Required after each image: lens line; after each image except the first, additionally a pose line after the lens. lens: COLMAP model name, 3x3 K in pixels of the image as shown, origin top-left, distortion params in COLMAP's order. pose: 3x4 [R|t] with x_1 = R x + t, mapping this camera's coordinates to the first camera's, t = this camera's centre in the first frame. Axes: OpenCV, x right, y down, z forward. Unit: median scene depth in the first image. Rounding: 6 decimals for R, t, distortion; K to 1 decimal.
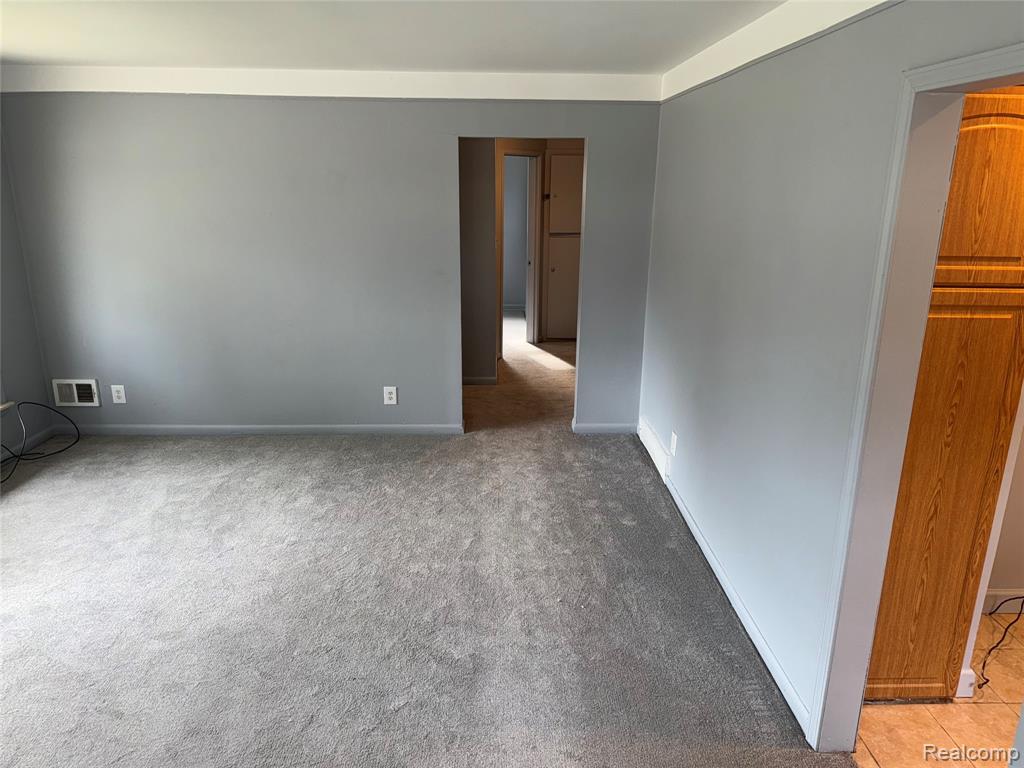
lens RADIAL K [[725.3, 0, 516.6], [0, 725.3, 382.4], [0, 0, 1]] dist [0.036216, -0.032965]
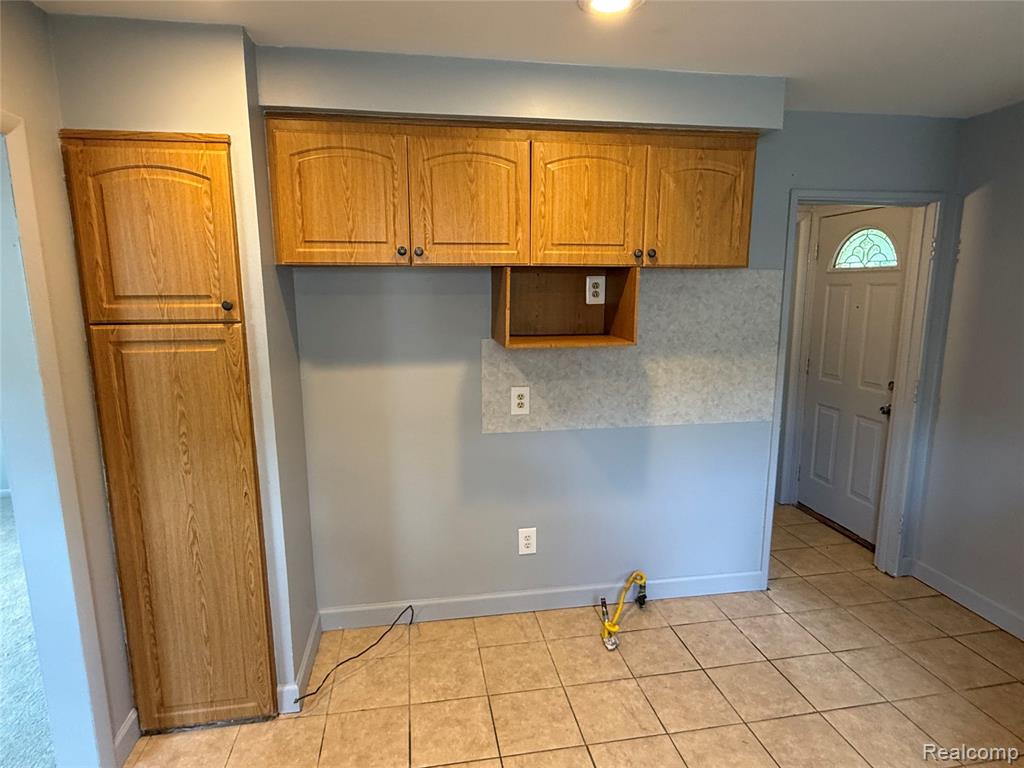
lens RADIAL K [[574.3, 0, 509.5], [0, 574.3, 381.4], [0, 0, 1]] dist [0.019717, -0.006437]
pose [[0.992528, -0.039946, 0.115292, 0.463577], [0.051874, 0.993391, -0.102386, 0.031159], [-0.110440, 0.107601, 0.988041, 0.048879]]
